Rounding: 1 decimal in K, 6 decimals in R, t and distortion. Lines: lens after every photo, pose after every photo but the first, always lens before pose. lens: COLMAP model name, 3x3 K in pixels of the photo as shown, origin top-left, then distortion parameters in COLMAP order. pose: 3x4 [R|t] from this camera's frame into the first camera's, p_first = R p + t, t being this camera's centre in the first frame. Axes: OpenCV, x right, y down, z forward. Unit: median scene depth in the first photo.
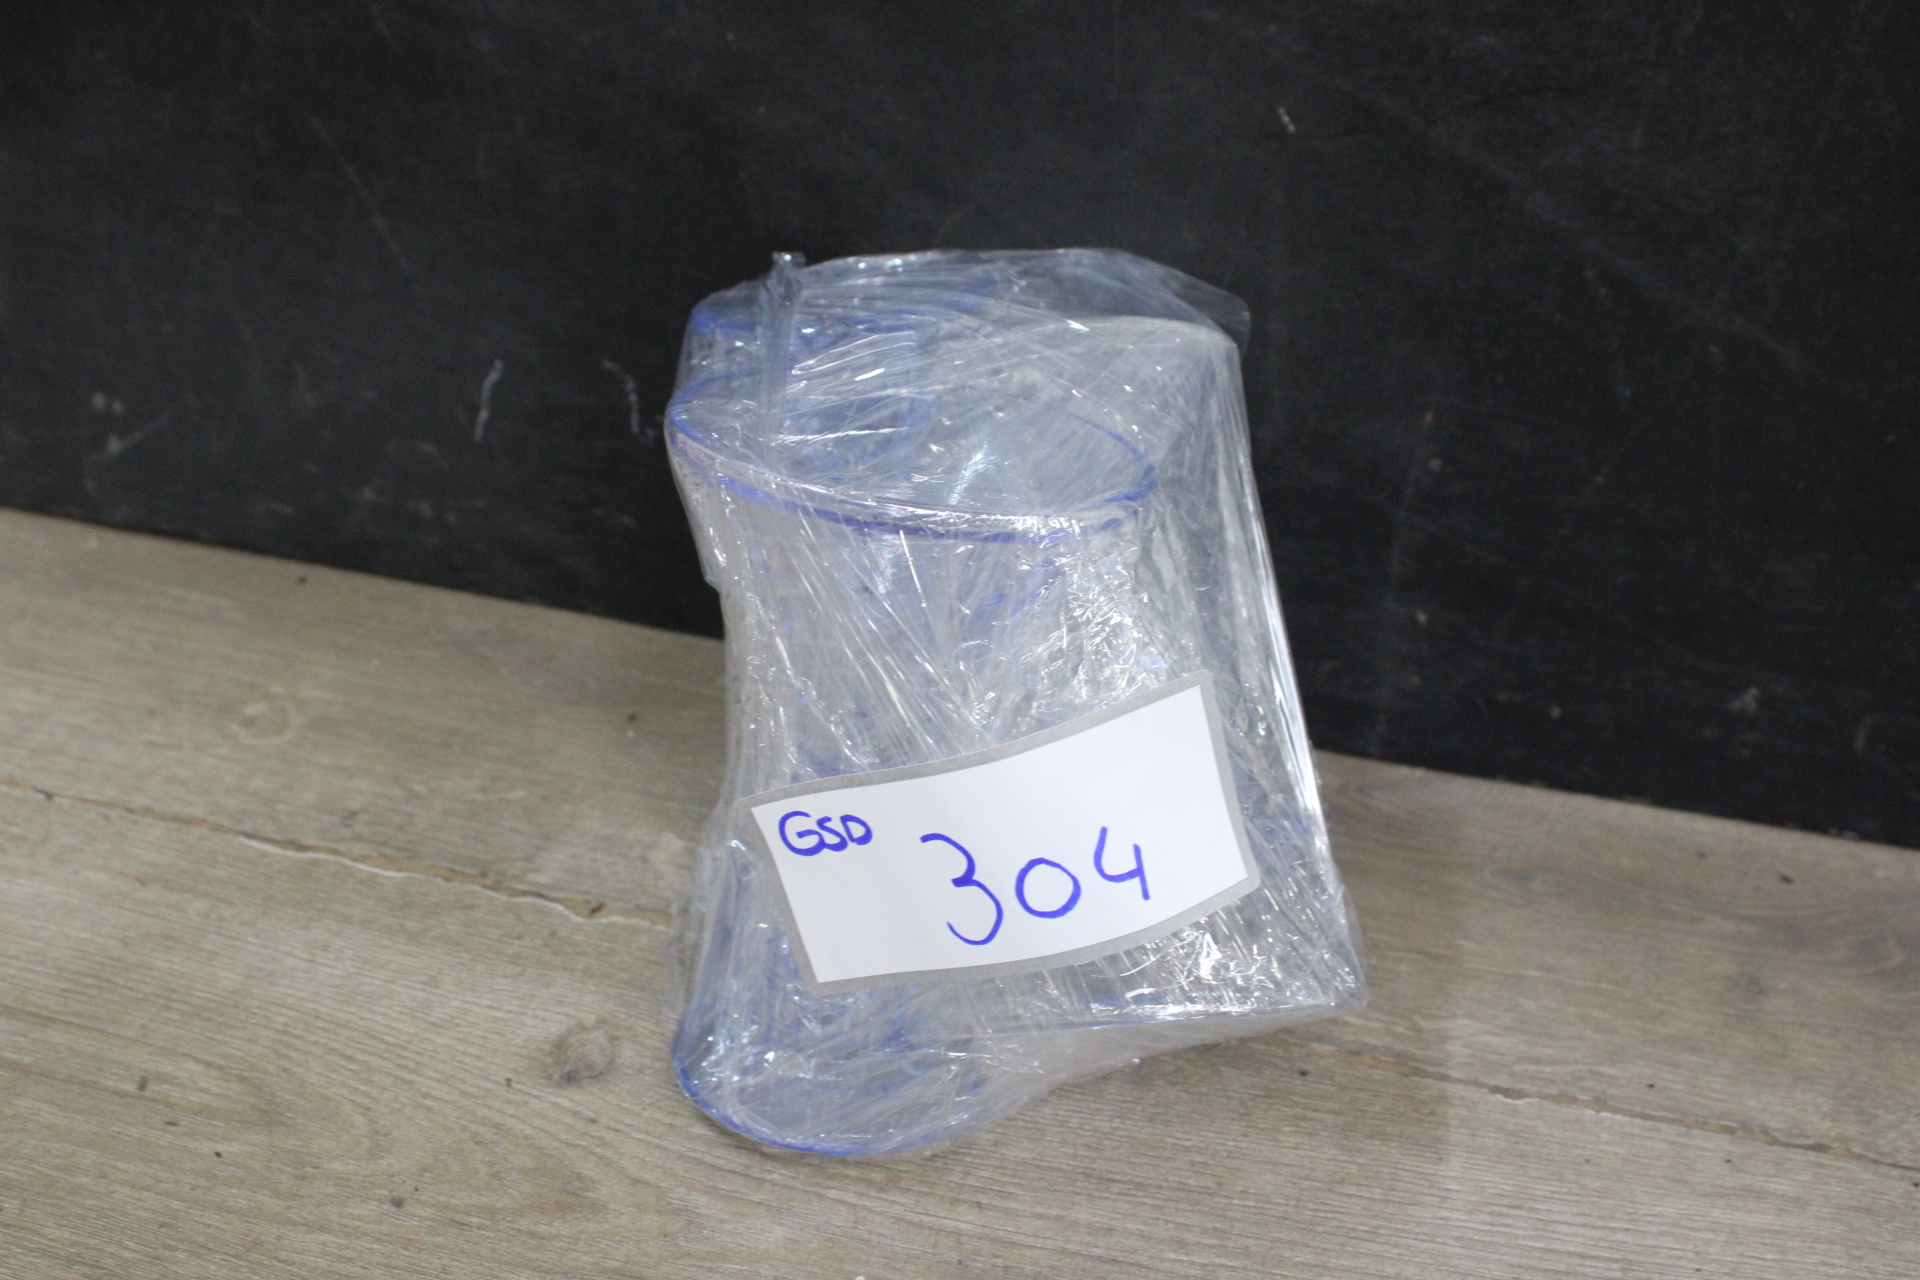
lens RADIAL K [[2395.4, 0, 950.7], [0, 2395.4, 632.8], [0, 0, 1]] dist [-0.065065, 0.000000]
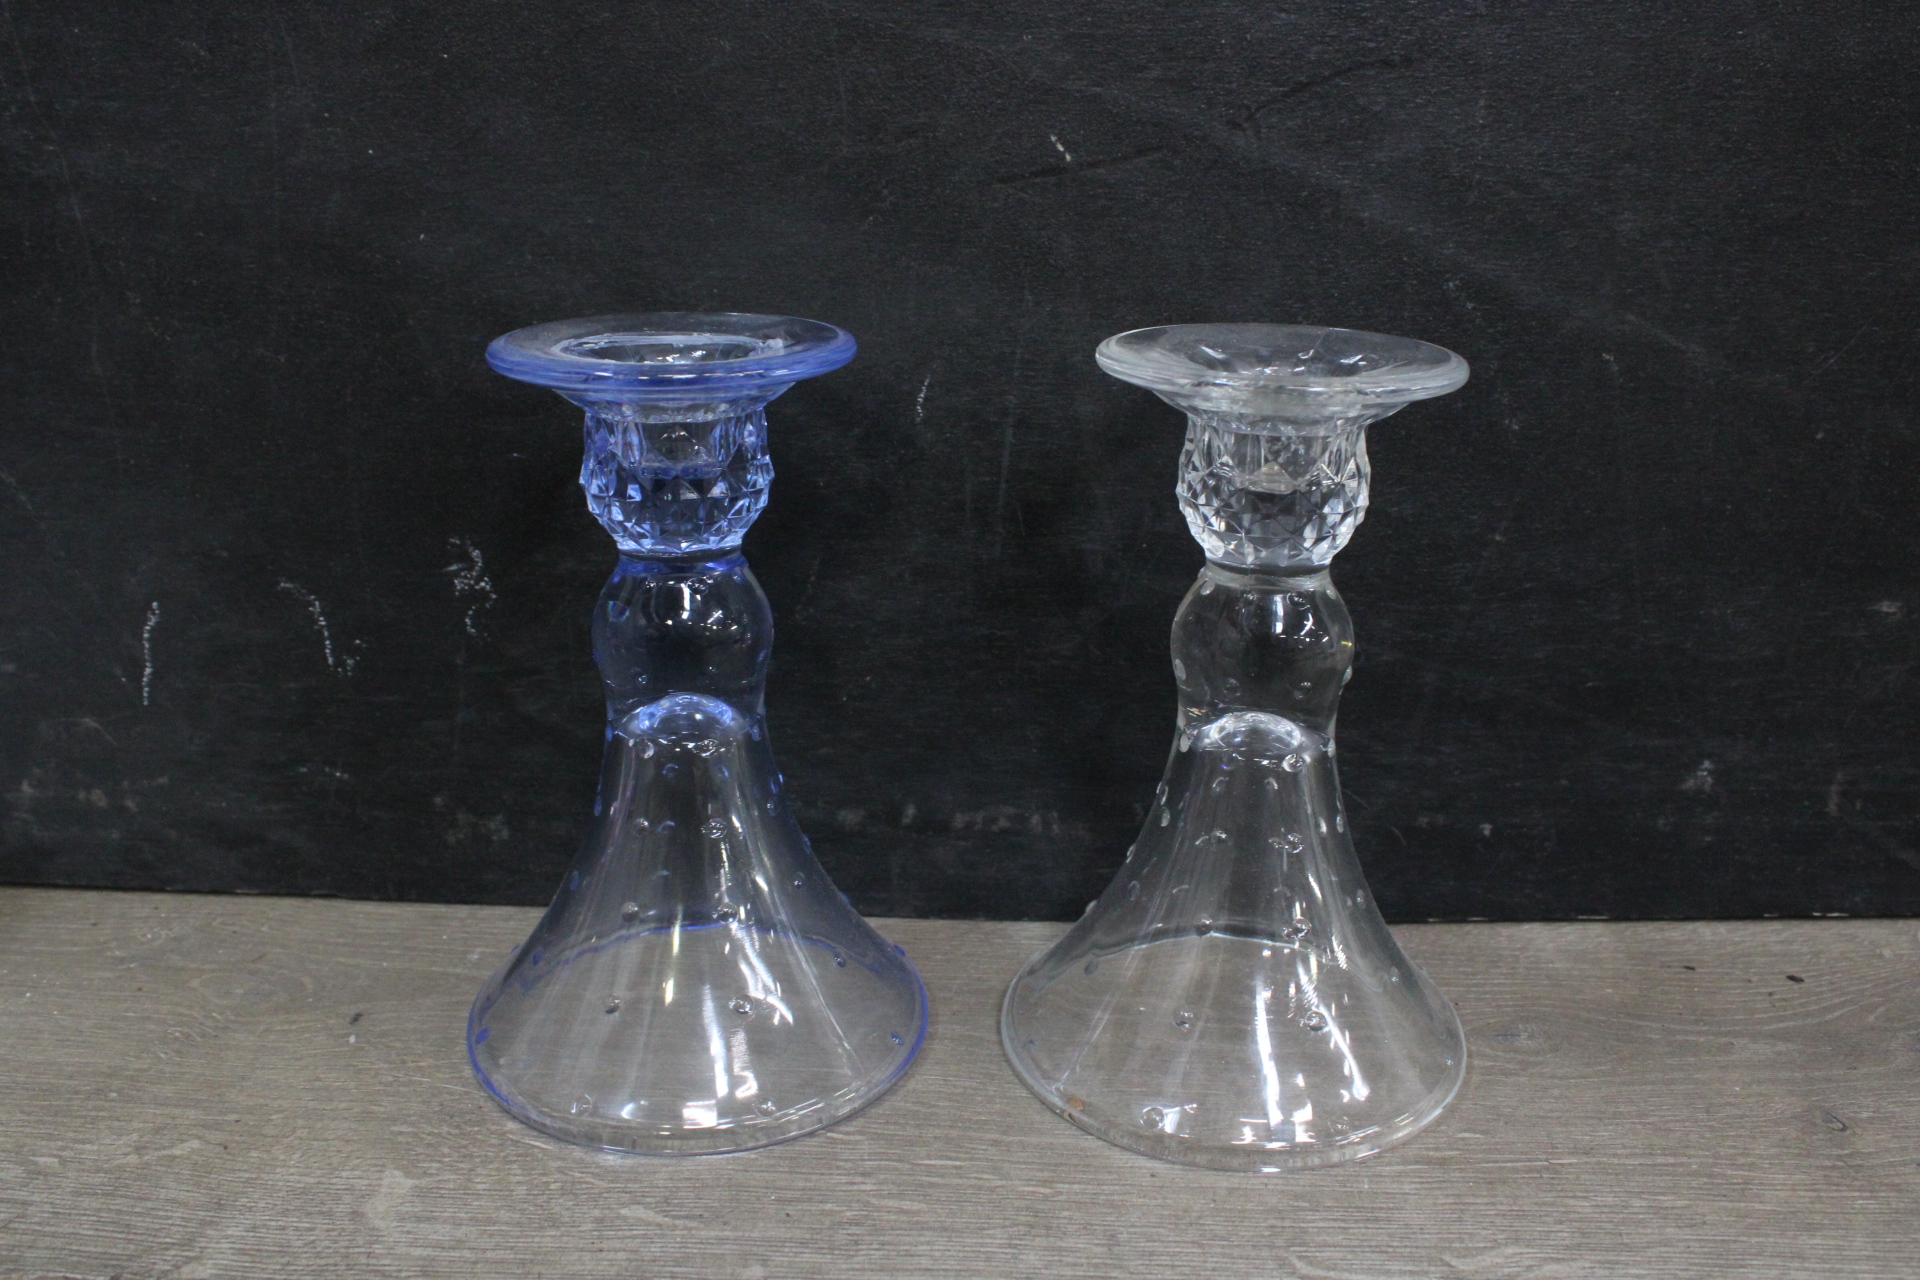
lens RADIAL K [[1748.9, 0, 966.6], [0, 1748.9, 632.7], [0, 0, 1]] dist [-0.081187, 0.000000]
pose [[0.983977, -0.144668, 0.104211, 0.023936], [0.158272, 0.977852, -0.136949, 0.023490], [-0.082090, 0.151248, 0.985081, 0.455704]]
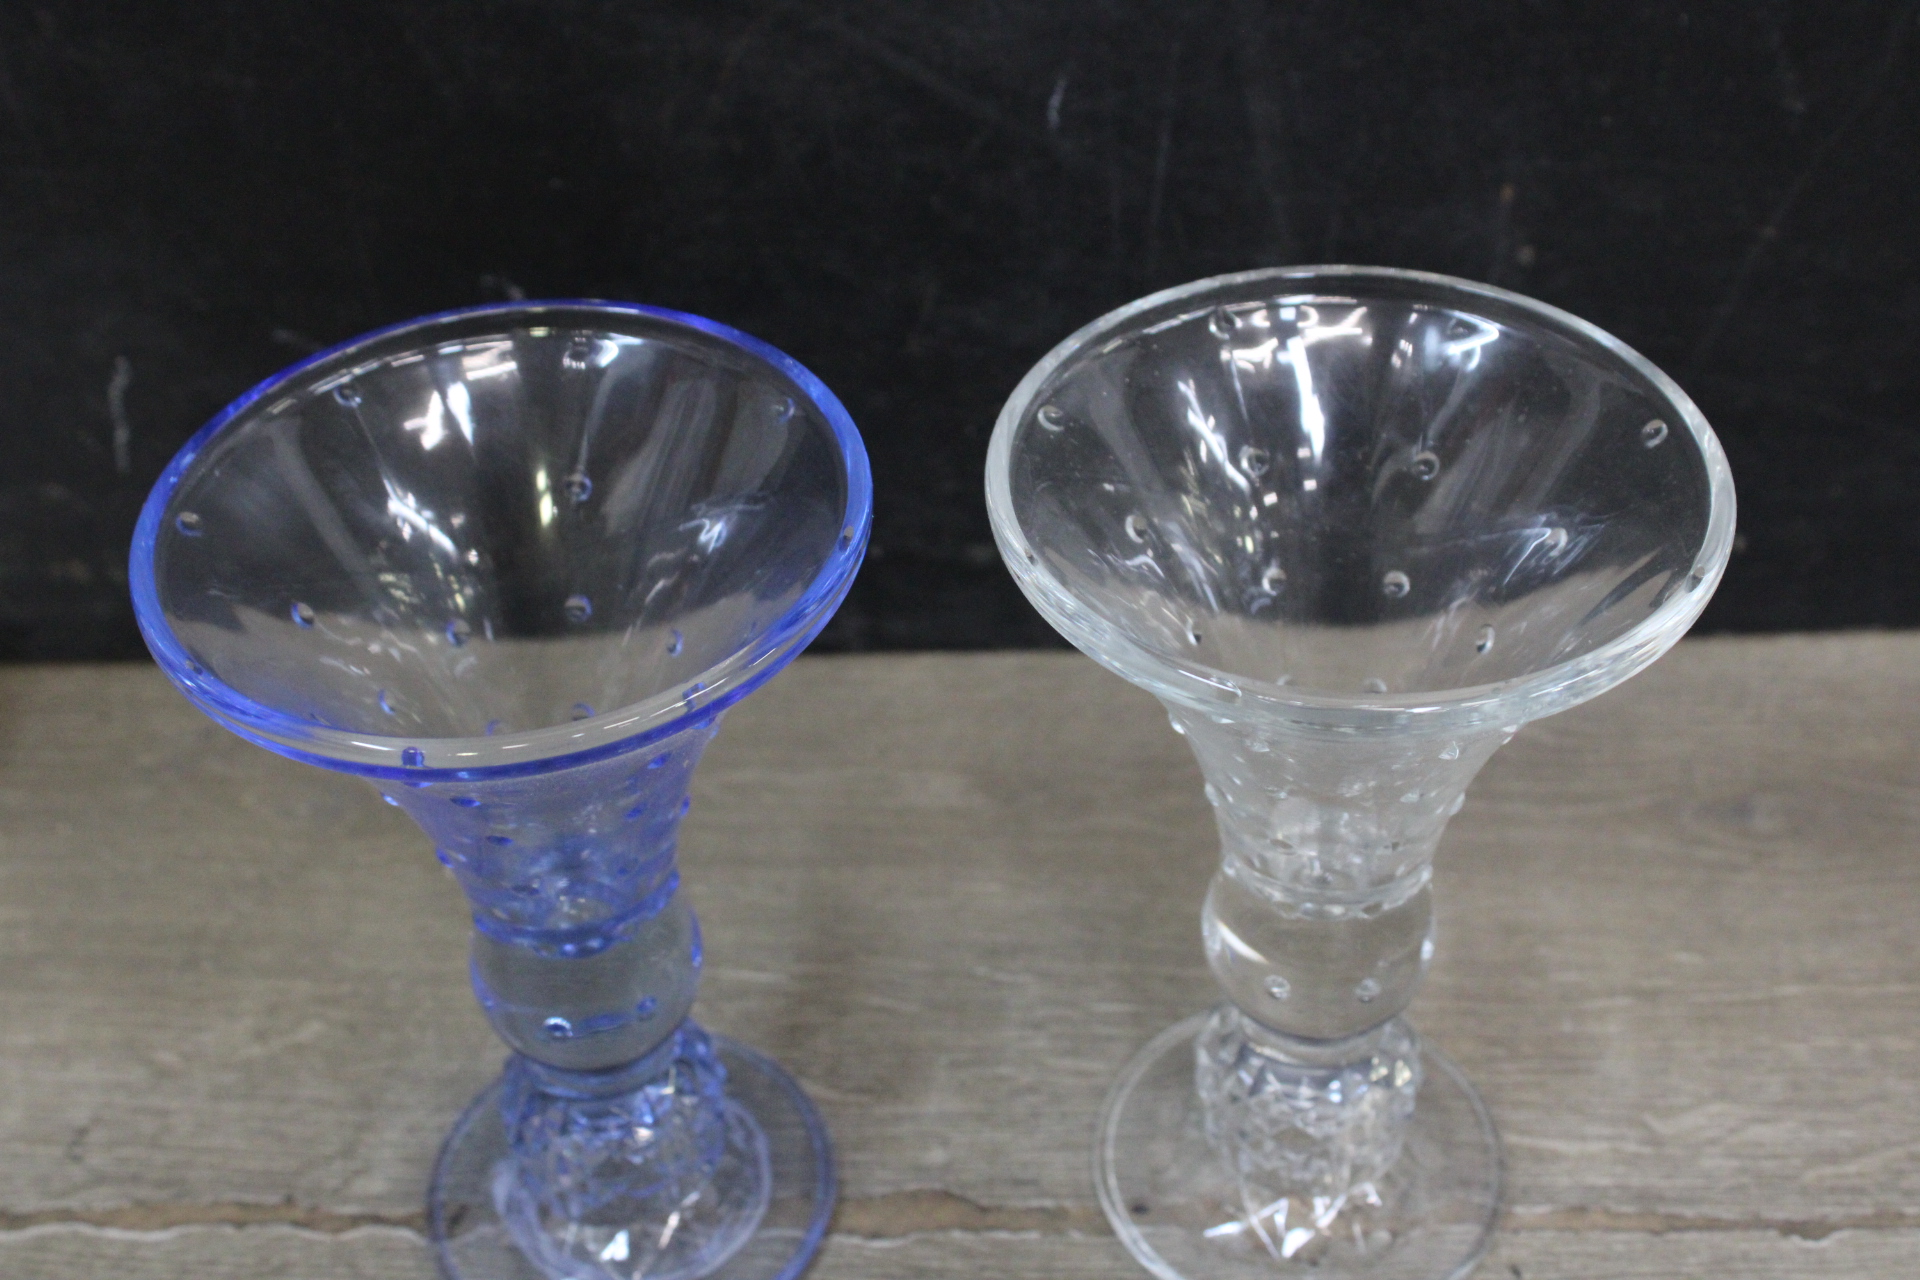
lens RADIAL K [[2728.2, 0, 956.9], [0, 2728.2, 651.1], [0, 0, 1]] dist [-0.026860, 0.000000]
pose [[0.977993, -0.208375, 0.010486, 0.016432], [0.200286, 0.951729, 0.232588, -0.188956], [-0.058445, -0.225369, 0.972519, 0.258819]]
